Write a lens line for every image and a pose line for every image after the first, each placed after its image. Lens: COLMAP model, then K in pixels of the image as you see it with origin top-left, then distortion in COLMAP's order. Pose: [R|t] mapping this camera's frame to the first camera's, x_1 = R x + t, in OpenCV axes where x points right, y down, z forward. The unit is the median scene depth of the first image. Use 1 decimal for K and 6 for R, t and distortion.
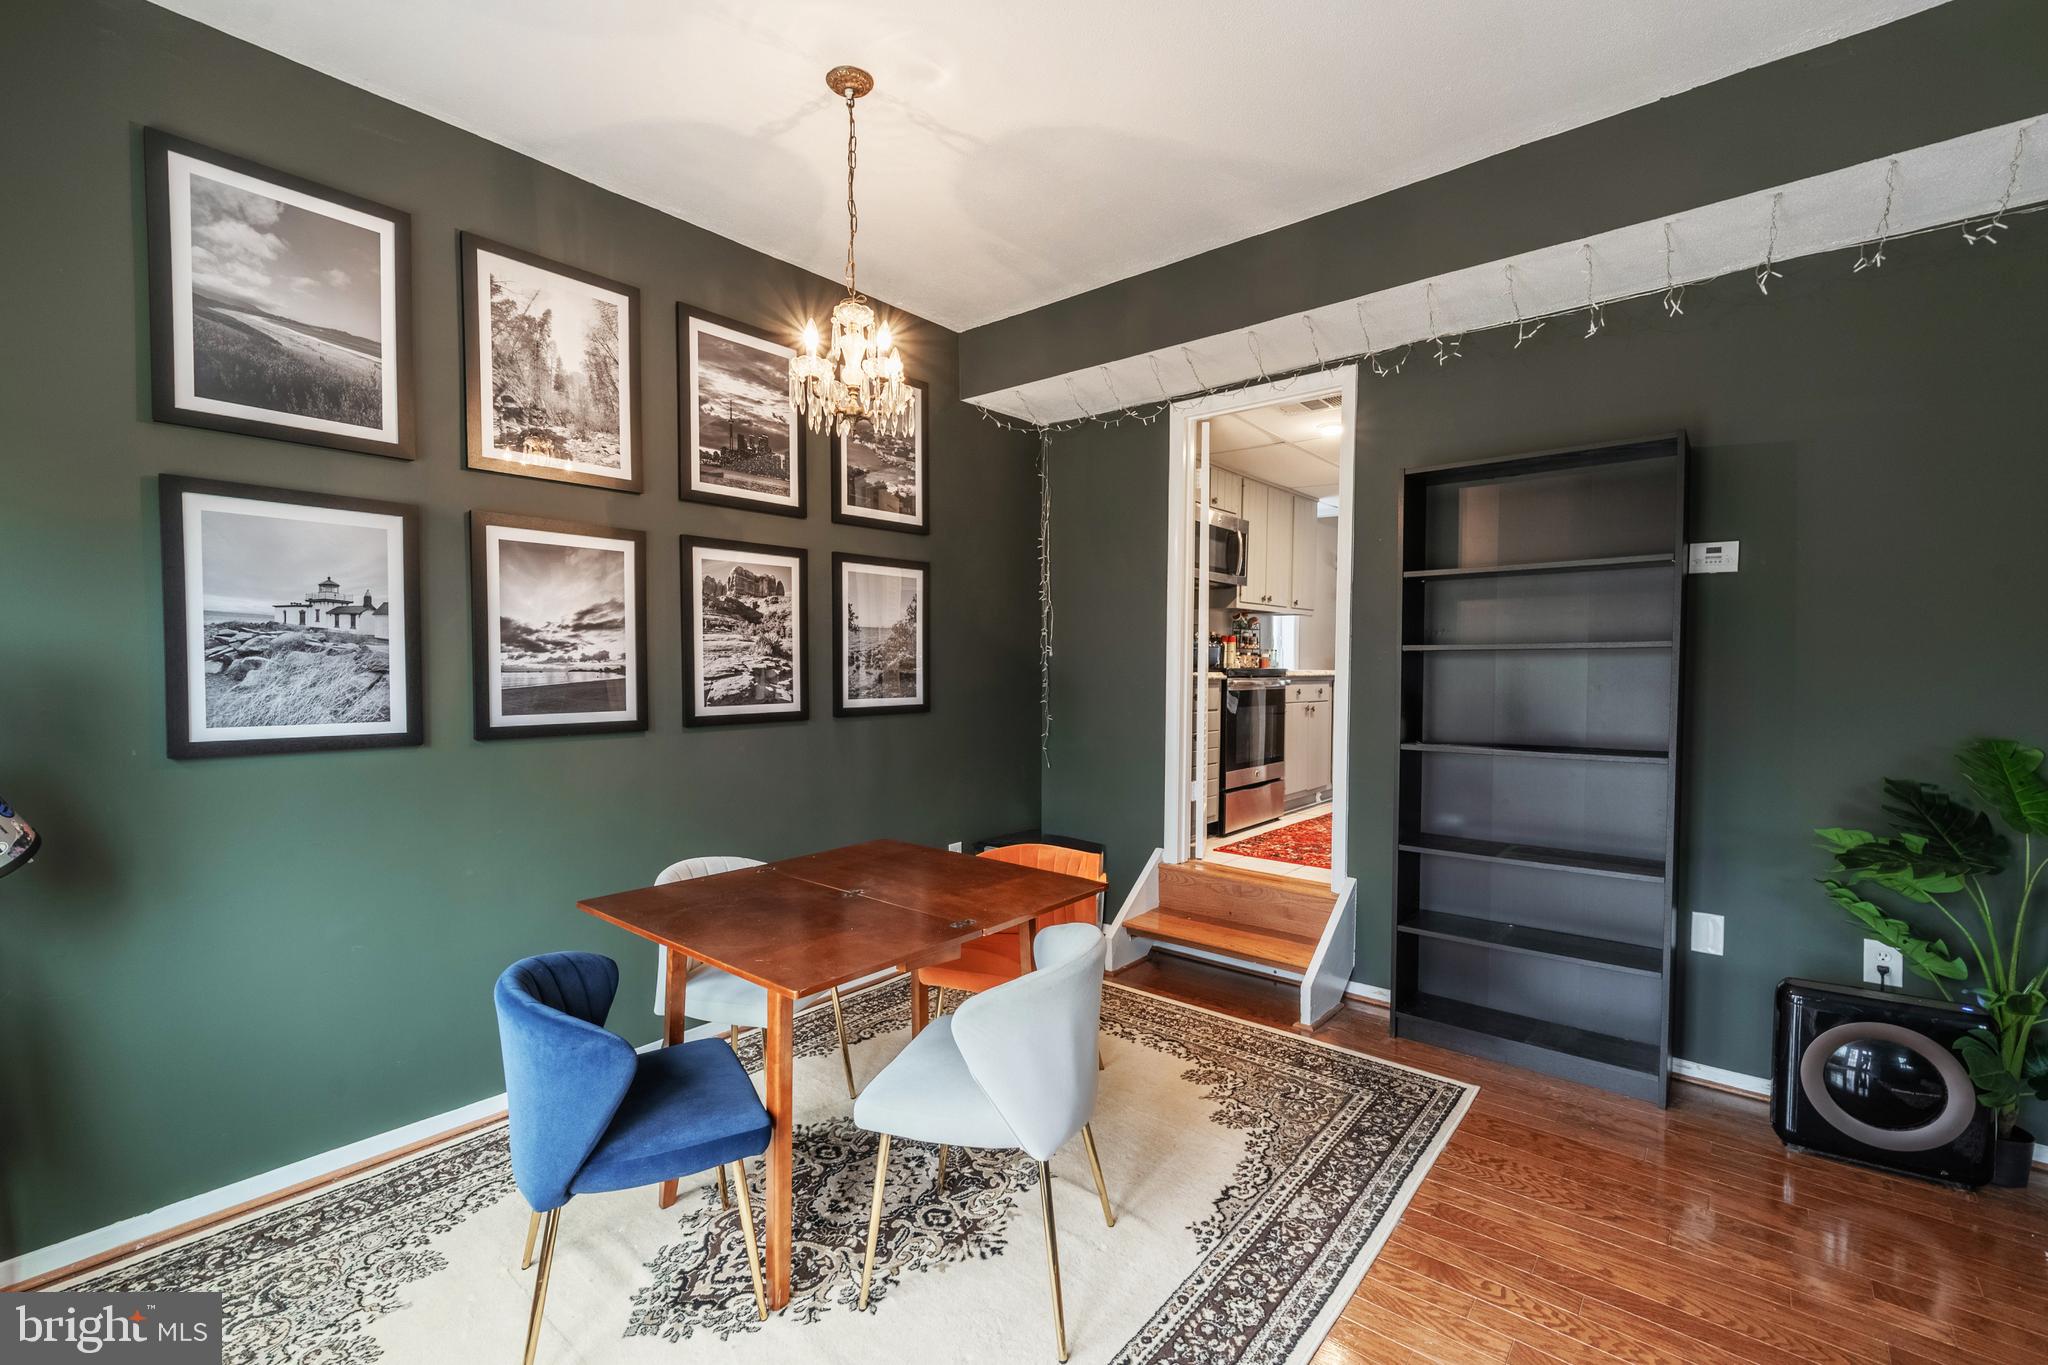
lens RADIAL K [[871.8, 0, 1033.1], [0, 871.8, 697.0], [0, 0, 1]] dist [-0.001742, 0.000070]
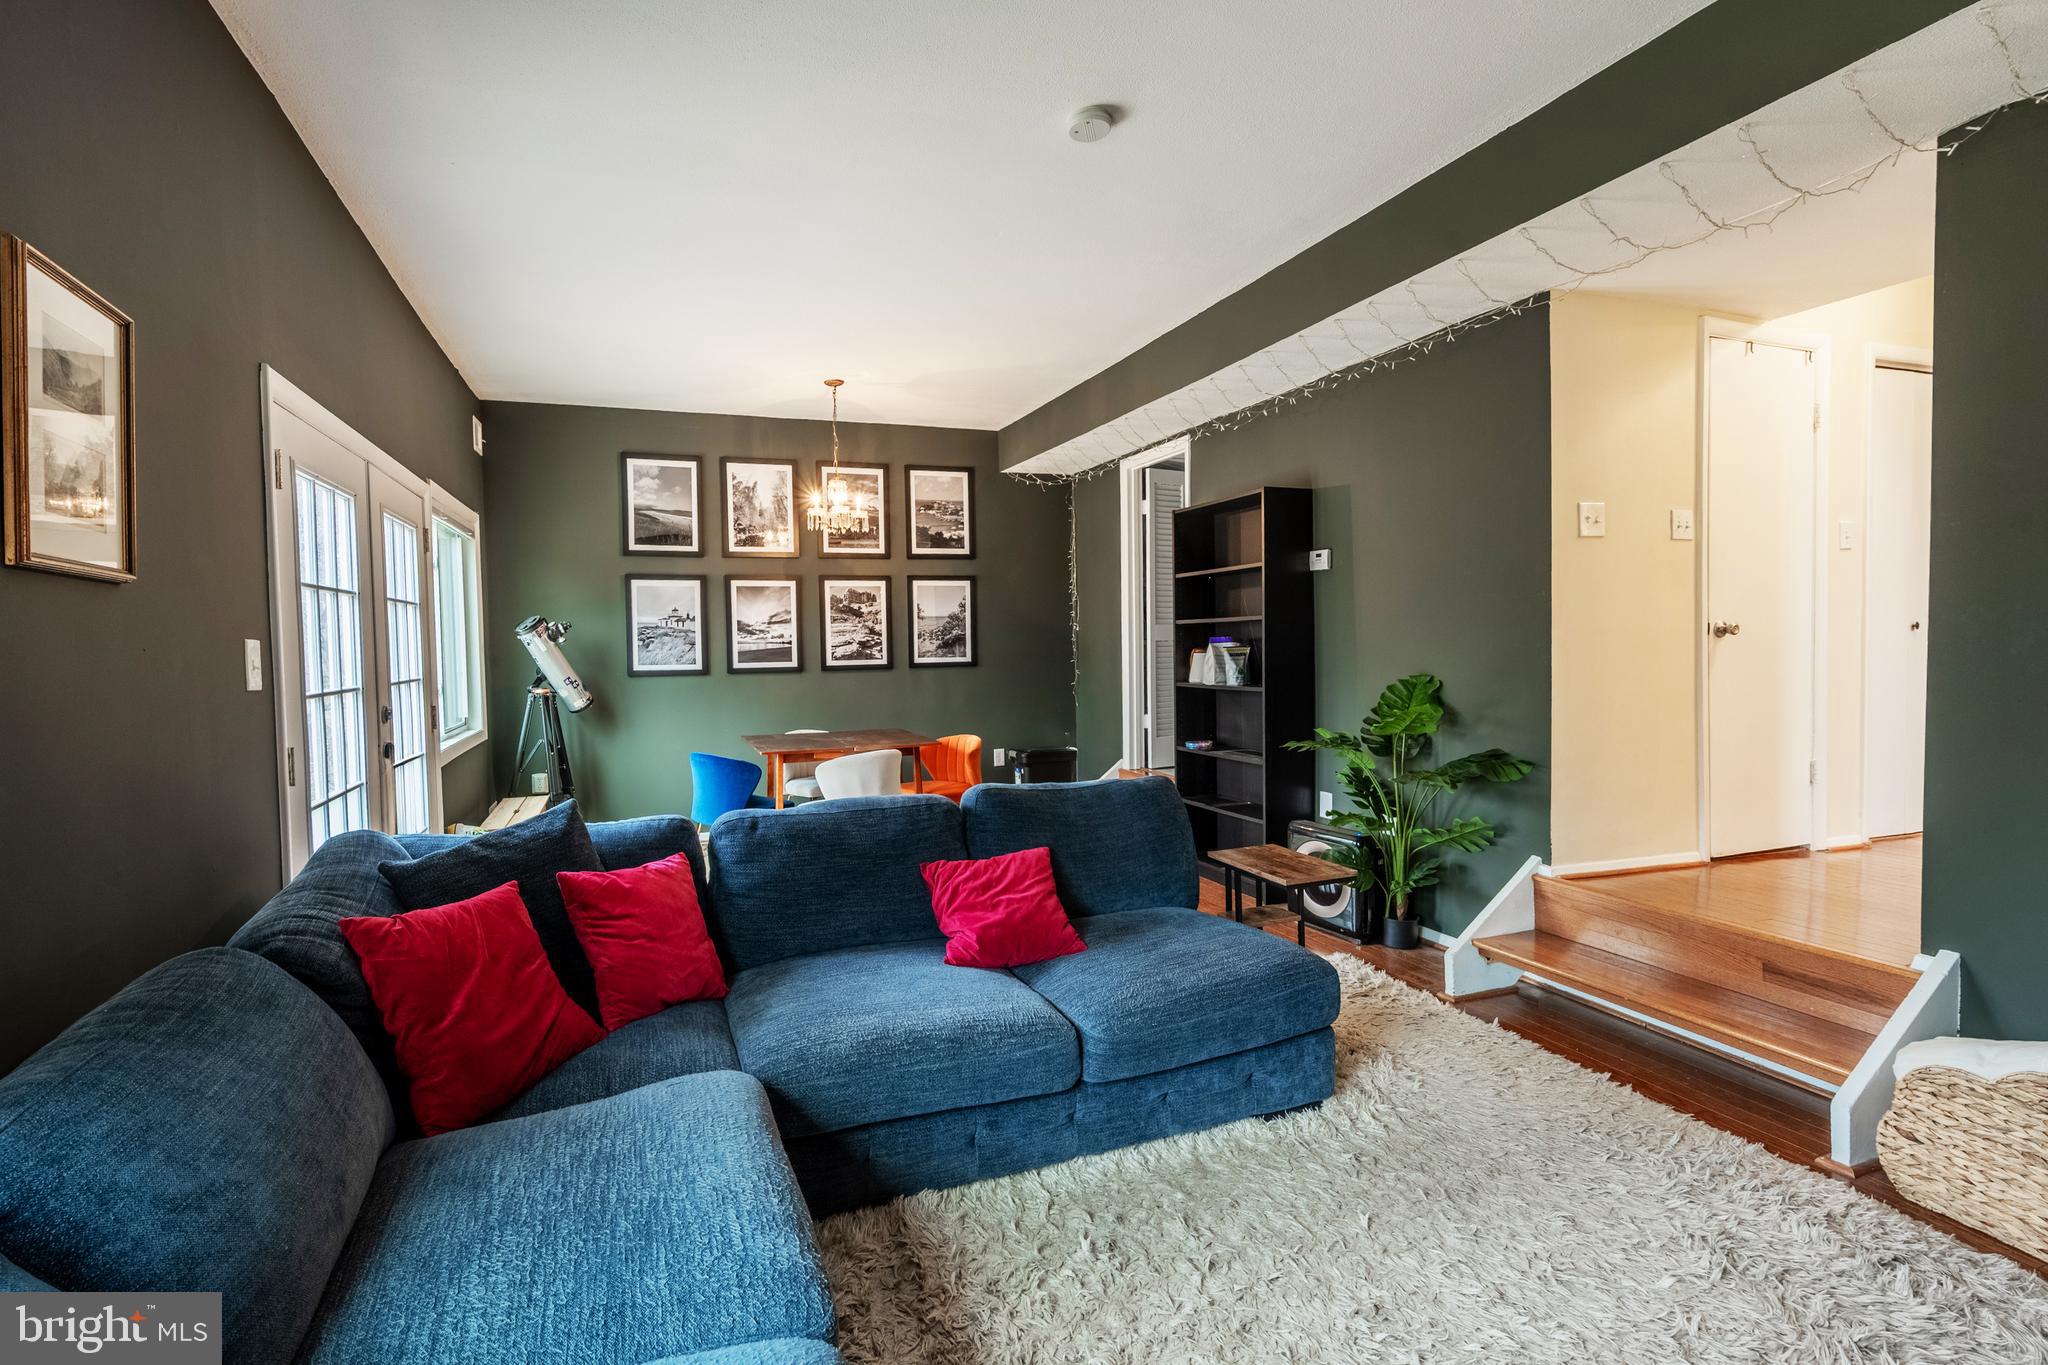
lens RADIAL K [[936.9, 0, 951.6], [0, 936.9, 680.7], [0, 0, 1]] dist [0.000220, -0.000081]
pose [[0.853505, 0.007463, -0.521031, 0.981516], [-0.003655, 0.999959, 0.008335, 0.038603], [0.521071, -0.005210, 0.853497, -0.687838]]
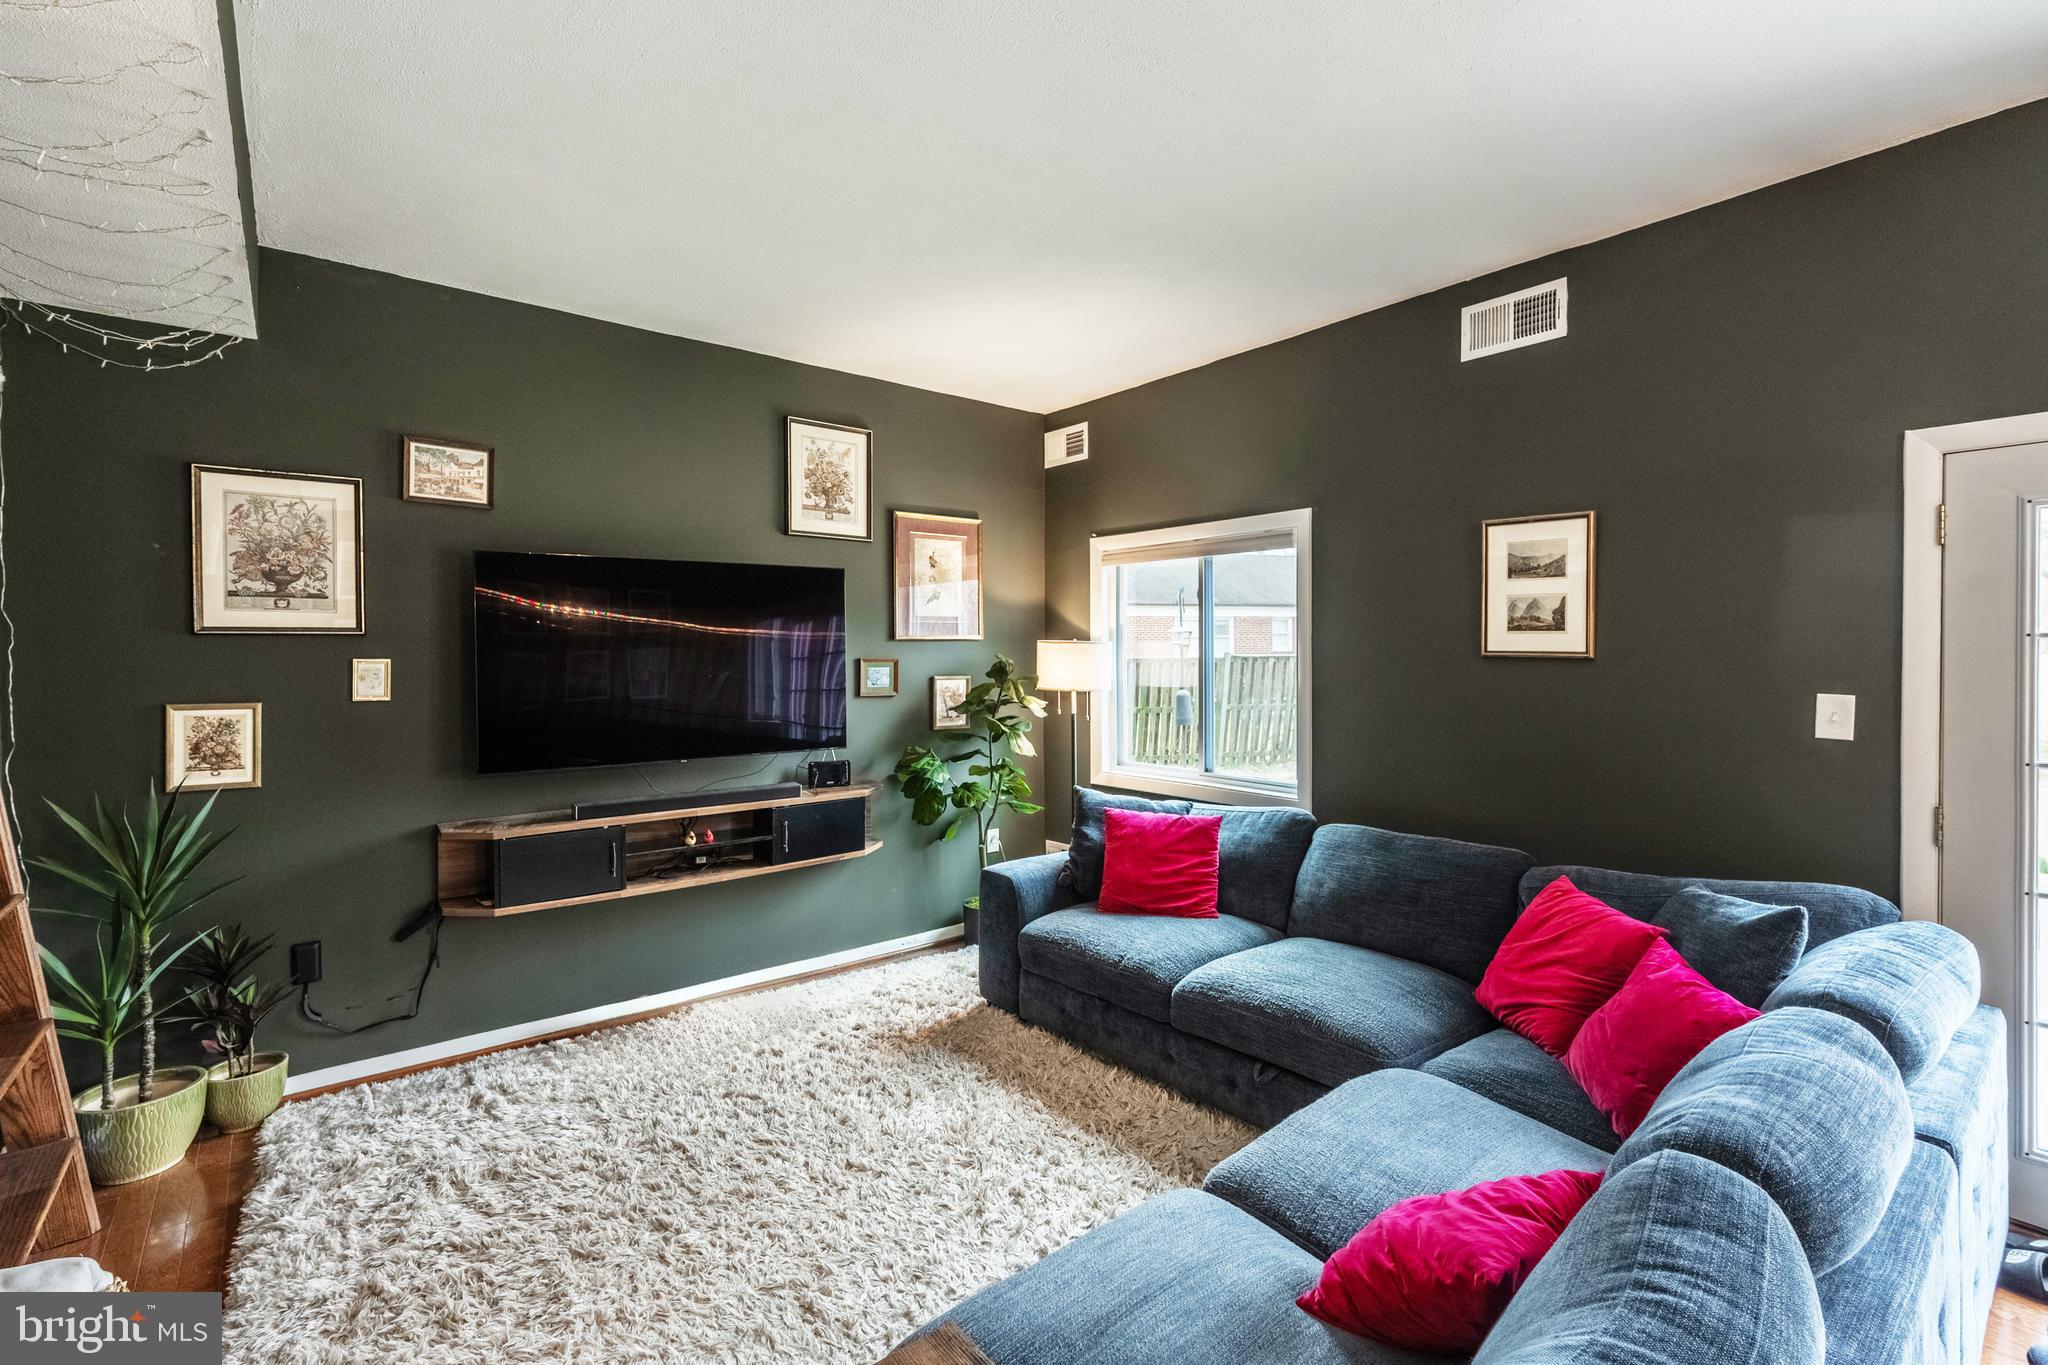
lens RADIAL K [[901.4, 0, 1025.4], [0, 901.4, 661.5], [0, 0, 1]] dist [-0.000771, -0.000222]
pose [[-0.980737, 0.004394, 0.195284, 0.672268], [0.015211, 0.998429, 0.053927, -0.074155], [-0.194740, 0.055859, -0.979263, 0.638479]]
